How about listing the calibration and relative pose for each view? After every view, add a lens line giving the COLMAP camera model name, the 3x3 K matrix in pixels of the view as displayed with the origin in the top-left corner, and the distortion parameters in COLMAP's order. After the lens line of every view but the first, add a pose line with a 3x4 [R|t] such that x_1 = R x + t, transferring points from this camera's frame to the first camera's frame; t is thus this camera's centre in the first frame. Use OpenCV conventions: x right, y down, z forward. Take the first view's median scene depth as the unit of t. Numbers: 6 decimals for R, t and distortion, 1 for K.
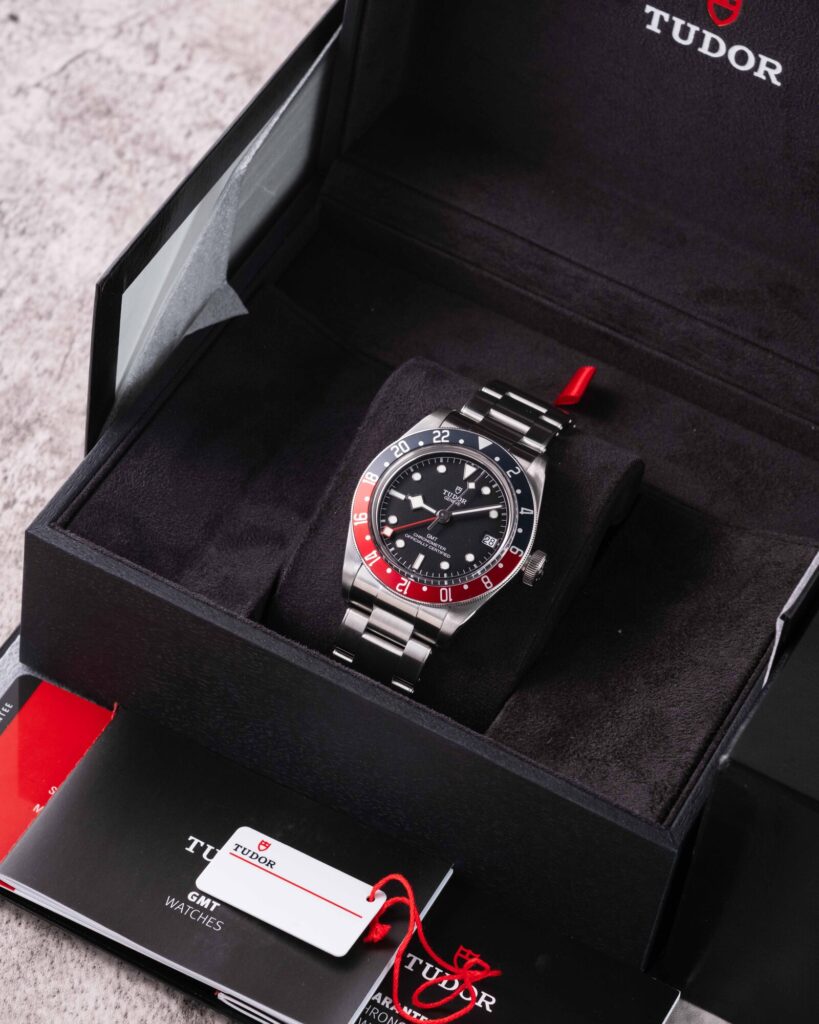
lens RADIAL K [[4066.8, 0, 409.5], [0, 4066.8, 512.0], [0, 0, 1]] dist [0.118728, 3.299974]
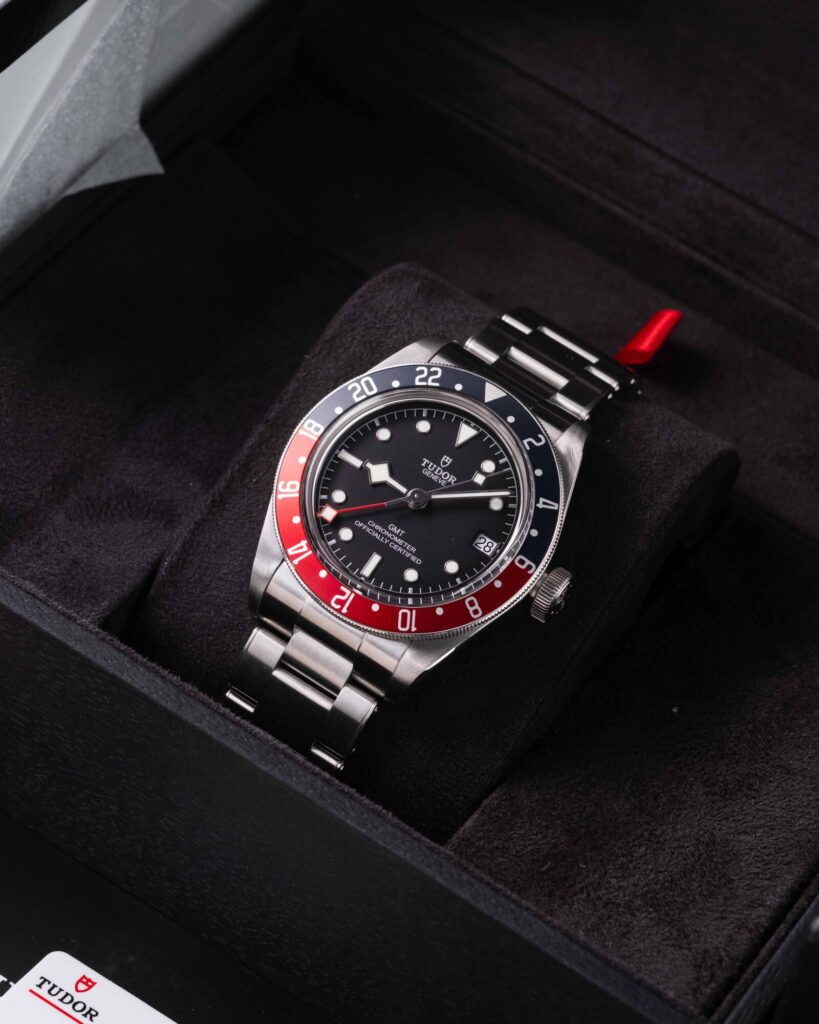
lens RADIAL K [[4066.8, 0, 409.5], [0, 4066.8, 512.0], [0, 0, 1]] dist [0.118728, 3.299974]
pose [[0.994164, 0.104154, -0.028108, 0.025150], [-0.105081, 0.993890, -0.033783, 0.024707], [0.024417, 0.036539, 0.999034, 0.360085]]
